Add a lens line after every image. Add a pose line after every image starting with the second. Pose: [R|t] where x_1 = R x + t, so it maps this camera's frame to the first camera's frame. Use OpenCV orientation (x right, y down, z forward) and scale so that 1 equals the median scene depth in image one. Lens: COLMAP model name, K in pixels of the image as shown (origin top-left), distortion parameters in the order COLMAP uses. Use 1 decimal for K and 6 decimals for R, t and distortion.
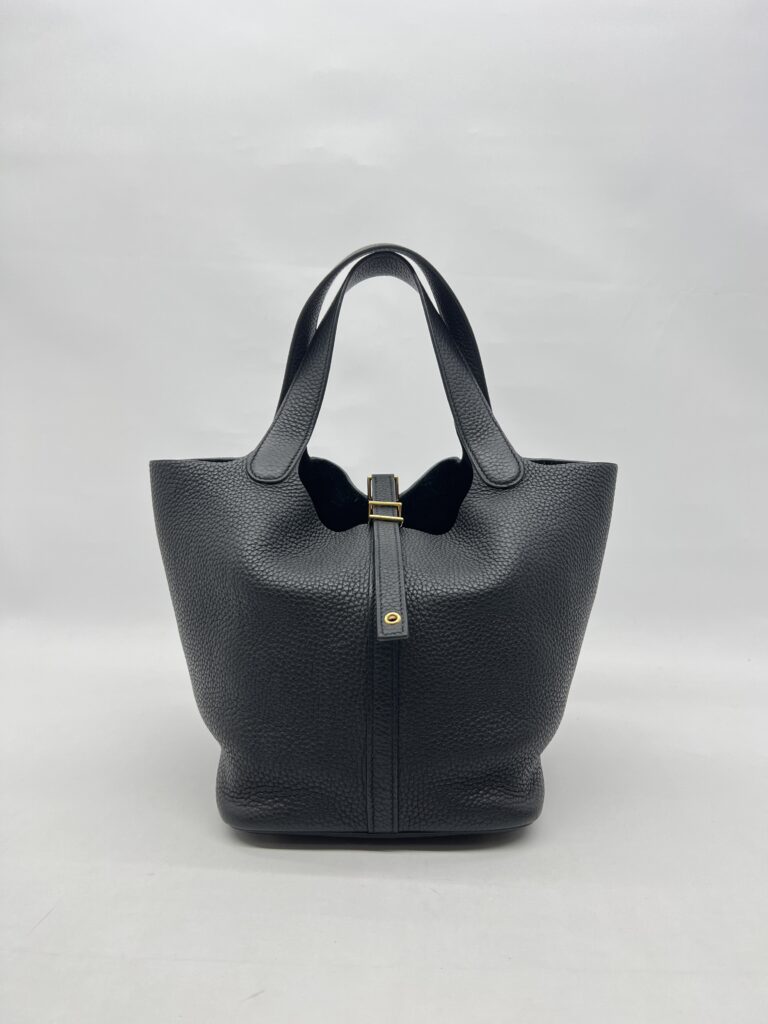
lens RADIAL K [[669.2, 0, 409.3], [0, 669.2, 511.7], [0, 0, 1]] dist [-0.002593, -0.000628]
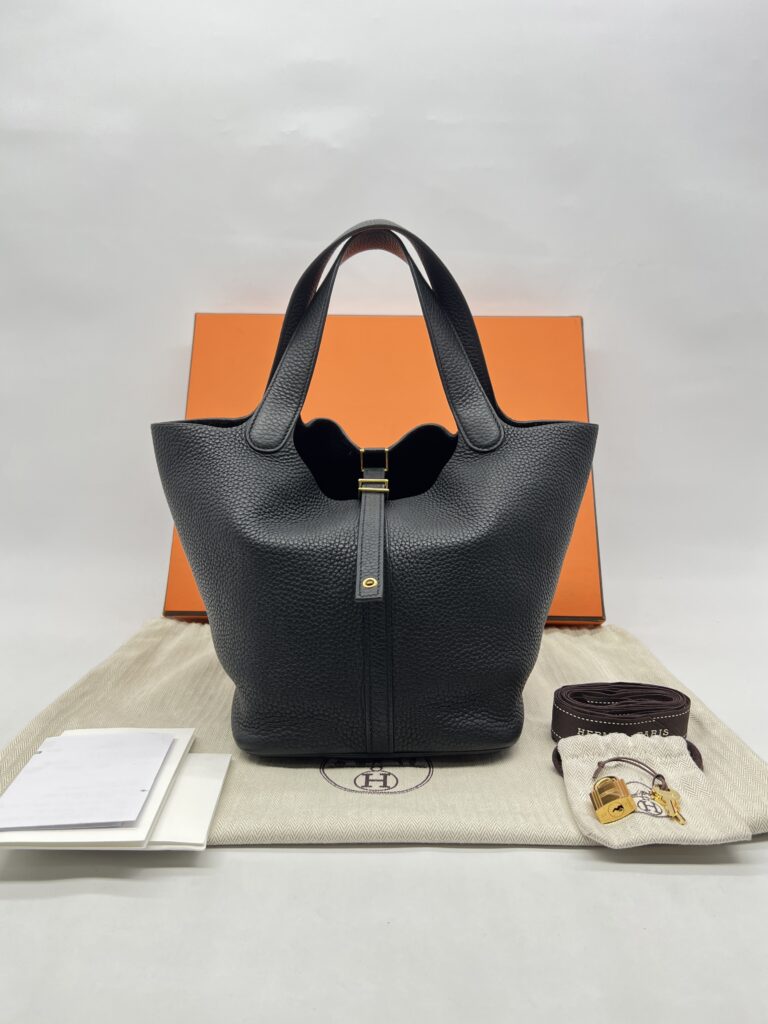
lens RADIAL K [[669.2, 0, 409.3], [0, 669.2, 511.7], [0, 0, 1]] dist [-0.002593, -0.000628]
pose [[0.999516, -0.025154, 0.018286, -0.000860], [0.023531, 0.996175, 0.084153, -0.023511], [-0.020333, -0.083682, 0.996285, -0.108961]]
